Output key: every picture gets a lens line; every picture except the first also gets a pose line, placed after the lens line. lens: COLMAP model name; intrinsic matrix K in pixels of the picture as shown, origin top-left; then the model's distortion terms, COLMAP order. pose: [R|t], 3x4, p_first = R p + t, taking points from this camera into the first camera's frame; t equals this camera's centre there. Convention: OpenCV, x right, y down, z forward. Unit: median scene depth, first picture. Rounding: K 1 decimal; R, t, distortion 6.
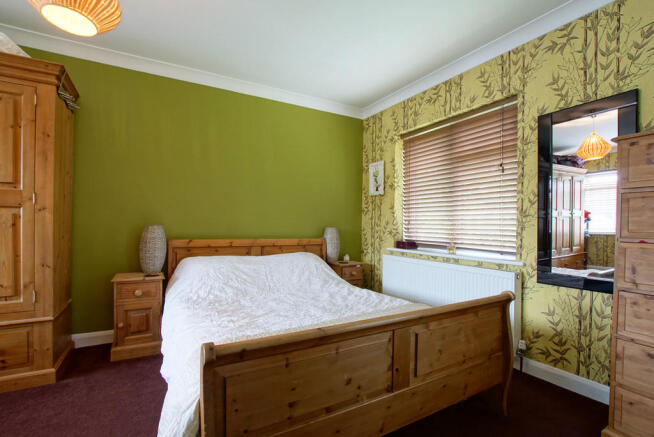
lens RADIAL K [[300.0, 0, 330.8], [0, 300.0, 221.9], [0, 0, 1]] dist [-0.003914, 0.000104]
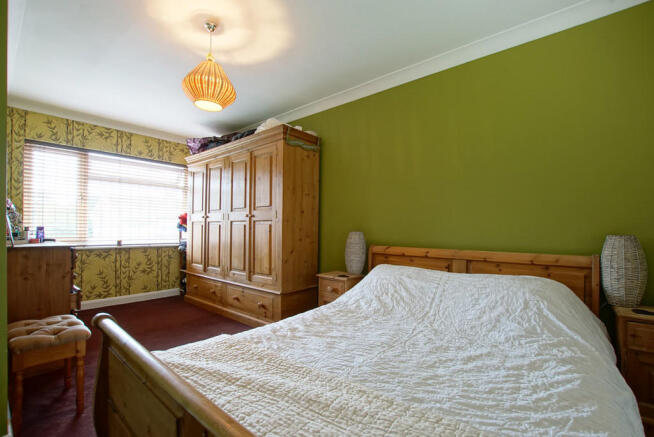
lens RADIAL K [[300.0, 0, 330.6], [0, 300.0, 223.5], [0, 0, 1]] dist [-0.003914, 0.000104]
pose [[0.334628, -0.028512, -0.941919, 0.403280], [0.007315, 0.999591, -0.027659, 0.010277], [0.942322, 0.002365, 0.334700, 0.502986]]
